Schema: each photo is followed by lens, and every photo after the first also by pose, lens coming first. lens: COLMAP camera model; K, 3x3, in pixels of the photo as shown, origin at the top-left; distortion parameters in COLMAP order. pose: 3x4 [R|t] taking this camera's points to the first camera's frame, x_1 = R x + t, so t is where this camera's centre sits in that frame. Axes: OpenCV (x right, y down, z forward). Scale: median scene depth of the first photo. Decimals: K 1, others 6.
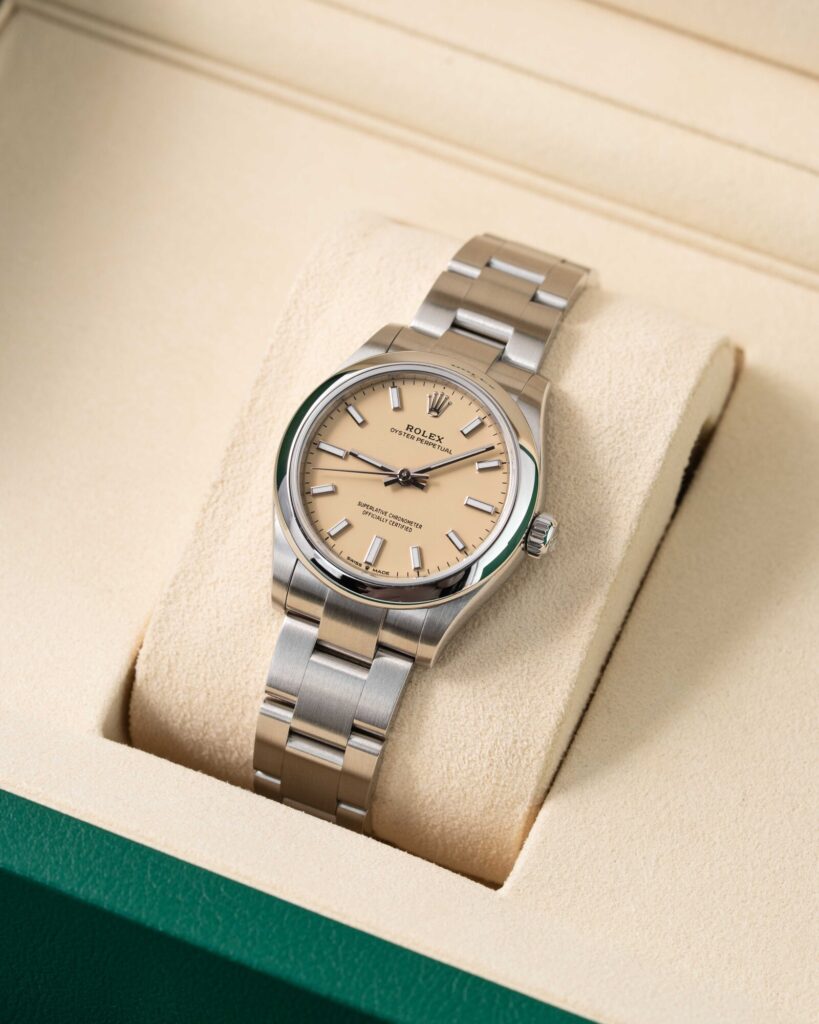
lens RADIAL K [[4126.0, 0, 407.8], [0, 4126.0, 512.7], [0, 0, 1]] dist [0.102020, 0.000000]
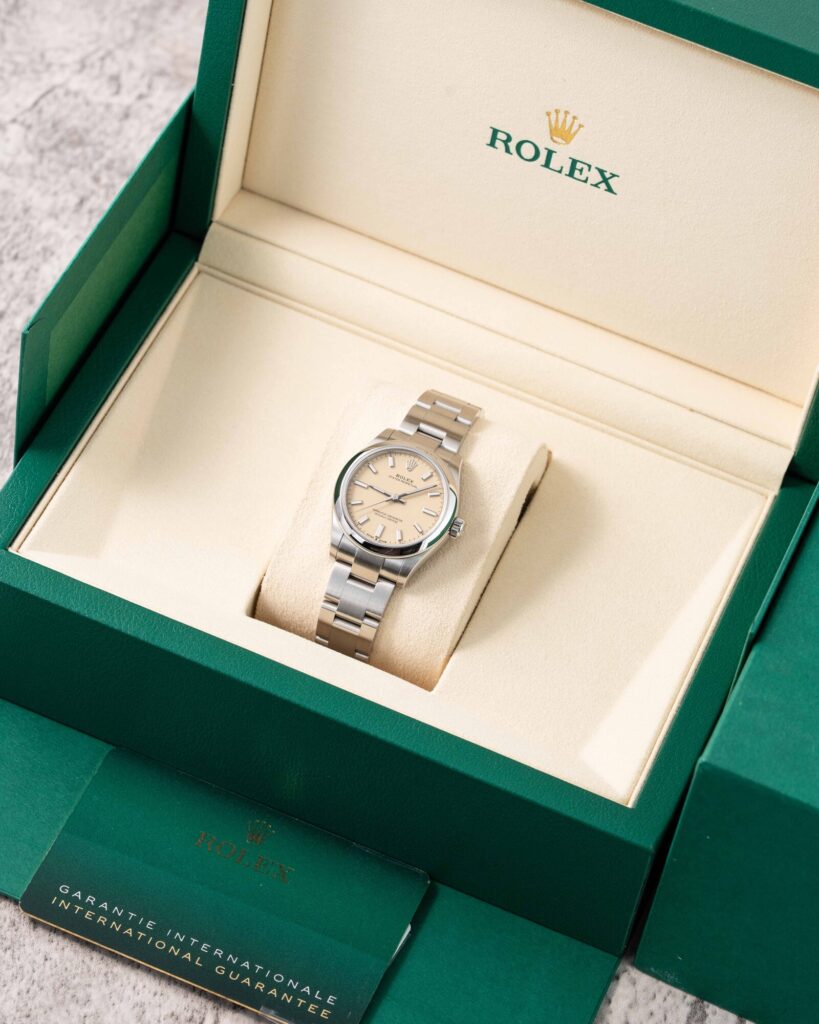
lens RADIAL K [[4126.0, 0, 410.2], [0, 4126.0, 511.6], [0, 0, 1]] dist [0.102020, 0.000000]
pose [[0.996980, 0.043888, 0.064072, -0.128120], [-0.039730, 0.997108, -0.064788, 0.134995], [-0.066730, 0.062046, 0.995840, -1.120506]]
